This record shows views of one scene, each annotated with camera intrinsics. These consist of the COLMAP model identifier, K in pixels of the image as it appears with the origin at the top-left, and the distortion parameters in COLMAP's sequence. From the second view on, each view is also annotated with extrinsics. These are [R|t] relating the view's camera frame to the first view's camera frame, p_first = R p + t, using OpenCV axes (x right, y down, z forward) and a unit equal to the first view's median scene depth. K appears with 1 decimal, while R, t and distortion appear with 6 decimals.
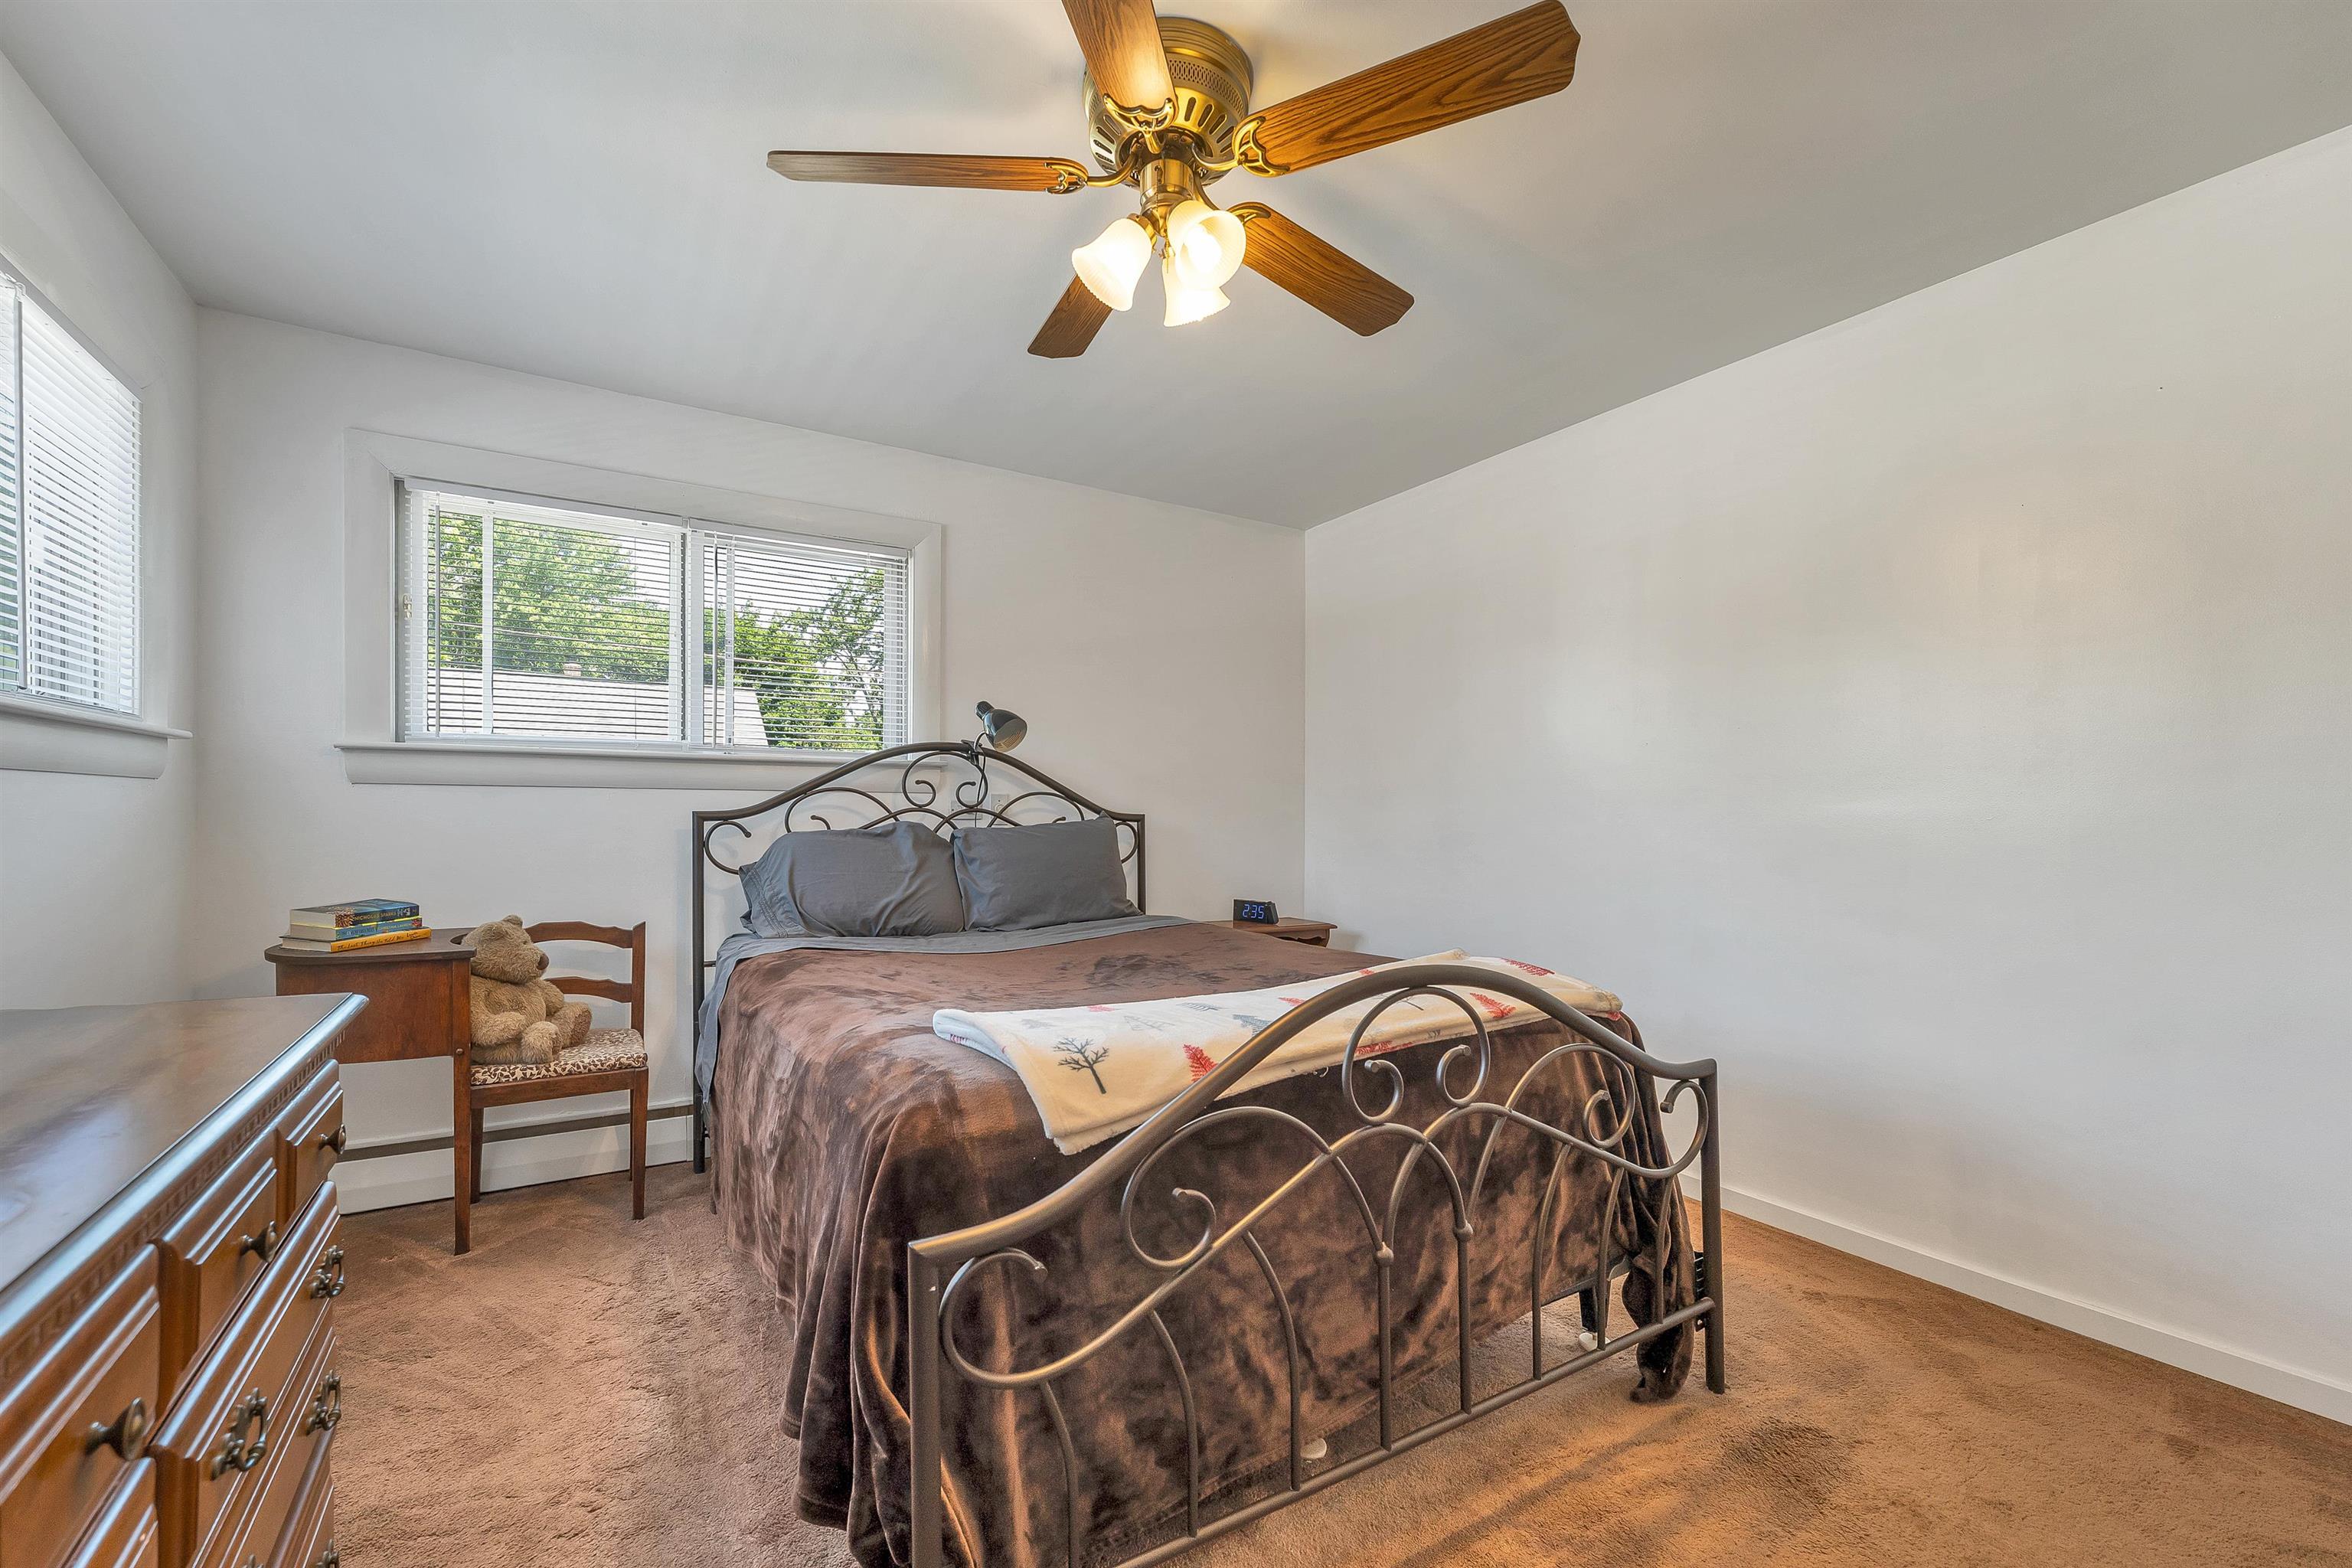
lens RADIAL K [[977.4, 0, 1204.6], [0, 977.4, 844.9], [0, 0, 1]] dist [0.003081, 0.000132]
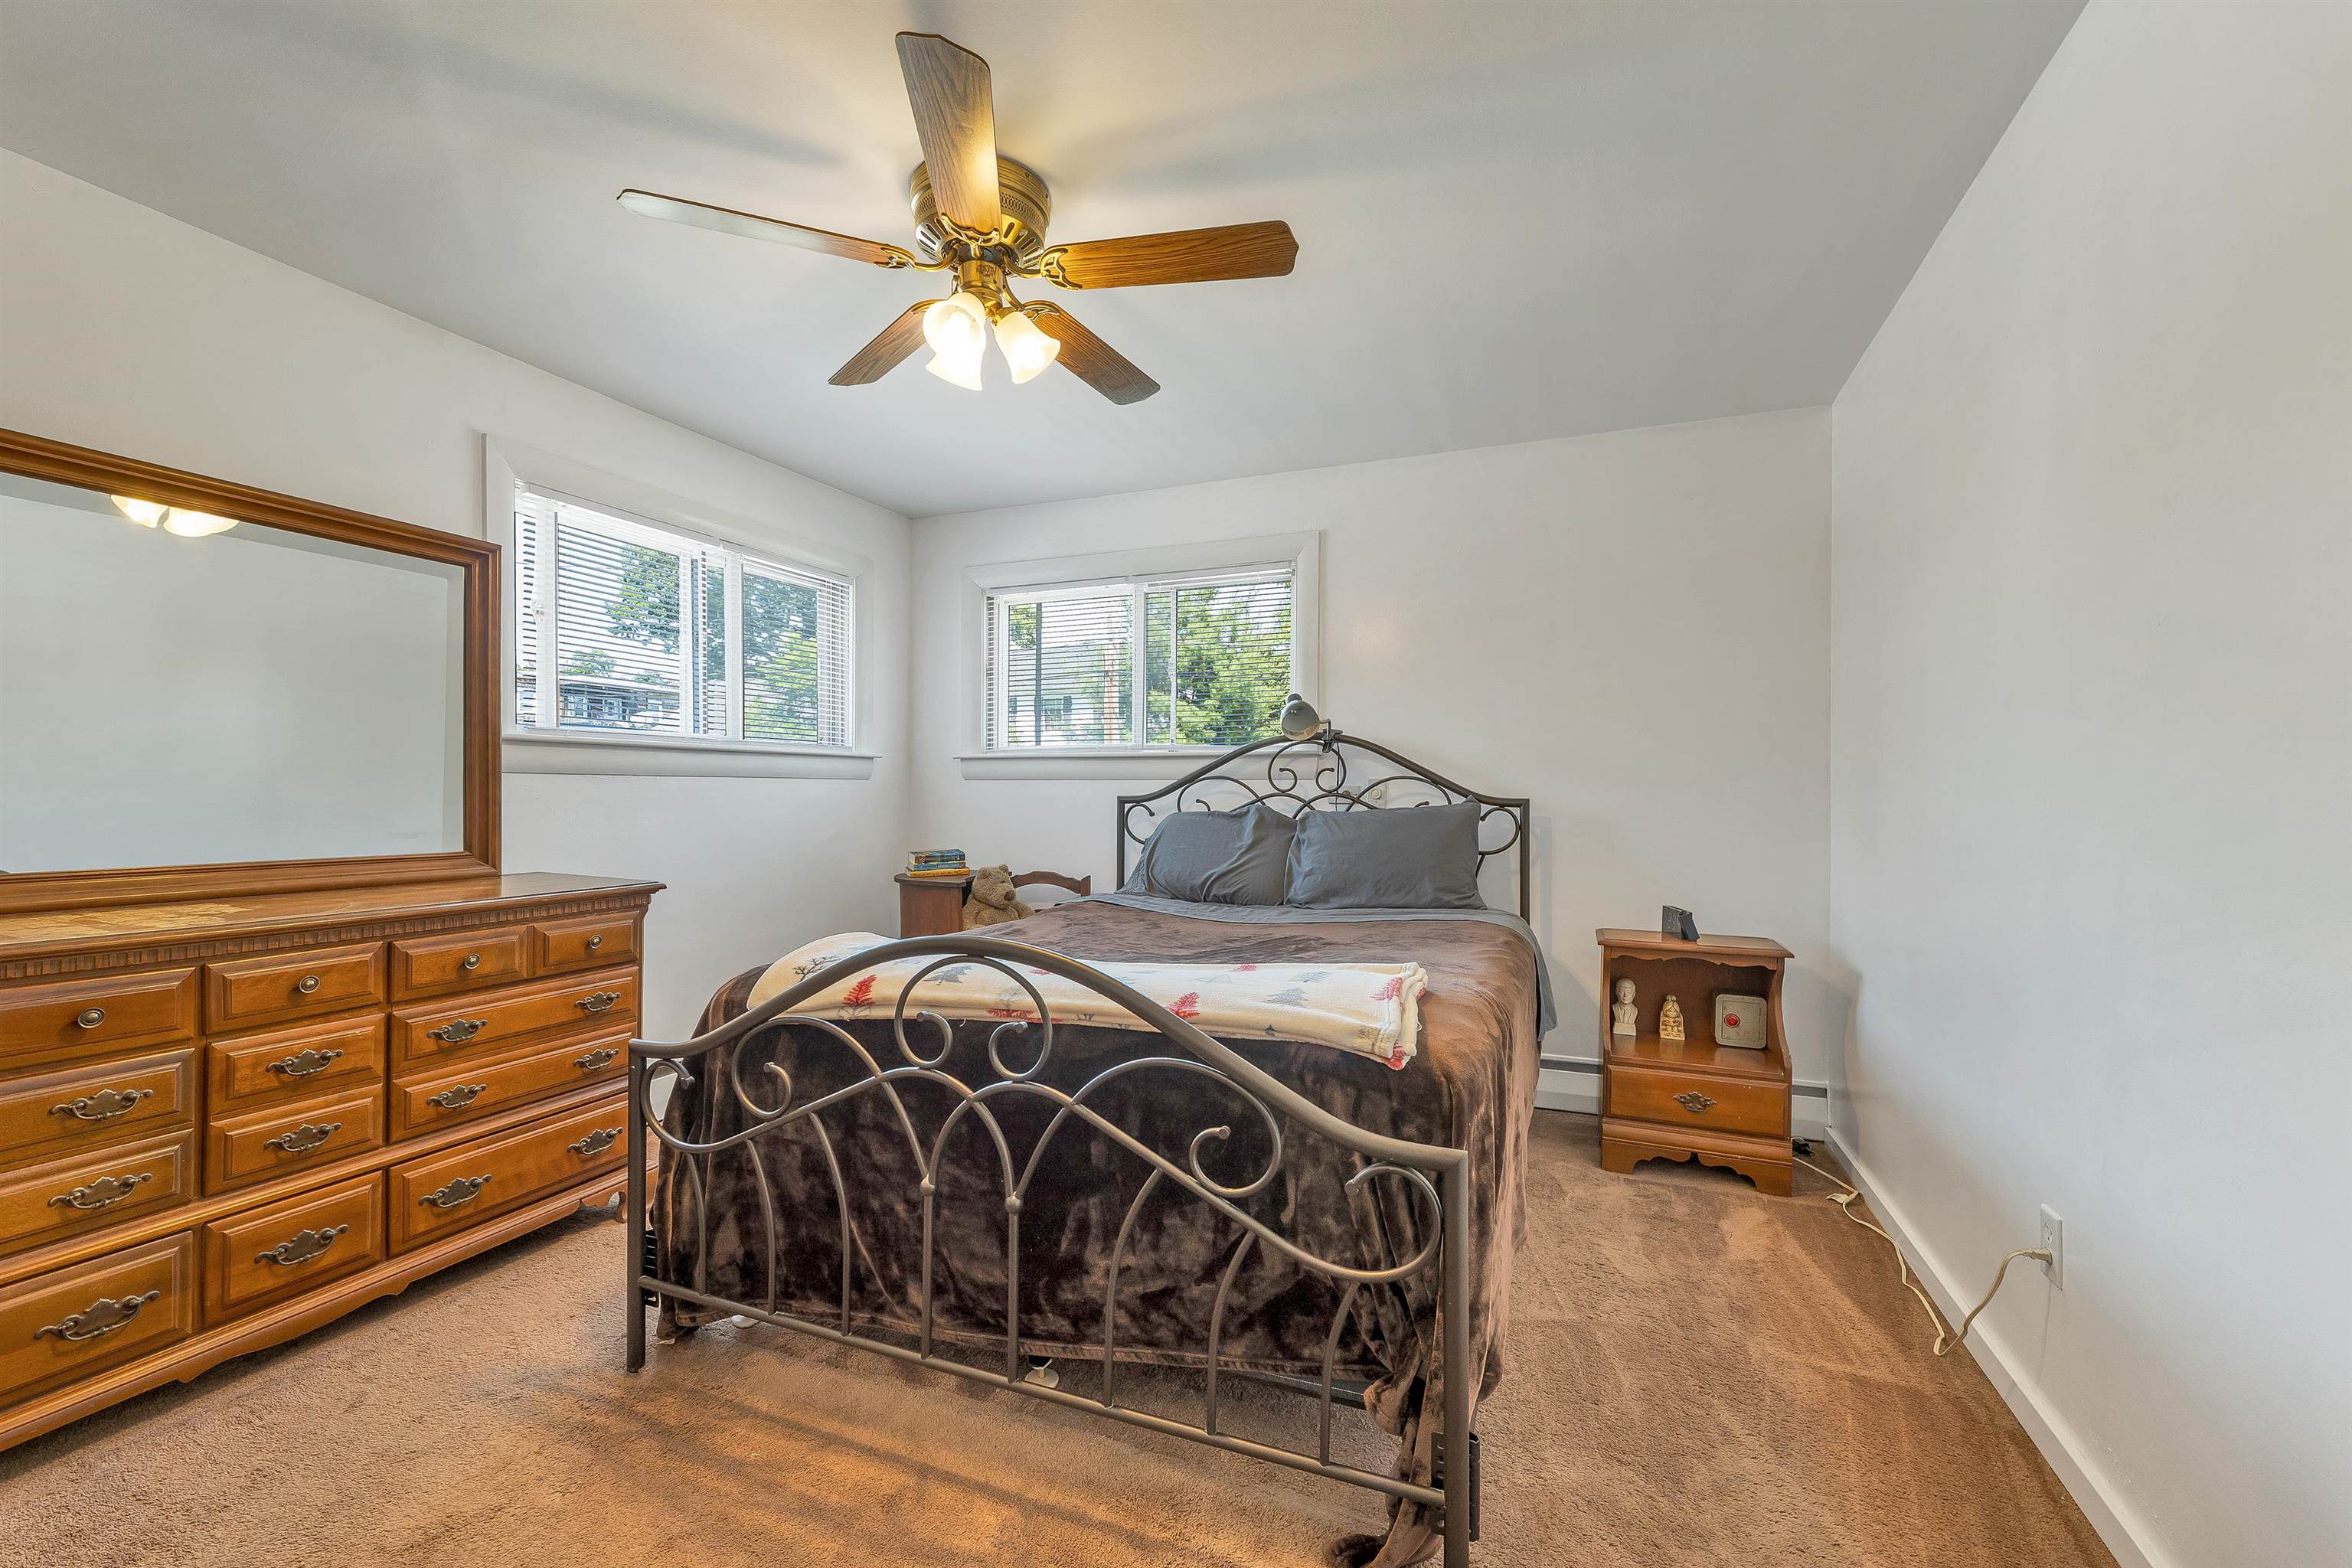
lens RADIAL K [[988.6, 0, 1177.3], [0, 988.6, 822.7], [0, 0, 1]] dist [0.001358, -0.000155]
pose [[0.582143, 0.019559, -0.812851, 0.584101], [-0.027511, 0.999612, 0.004350, -0.005639], [0.812621, 0.019830, 0.582455, 0.258879]]
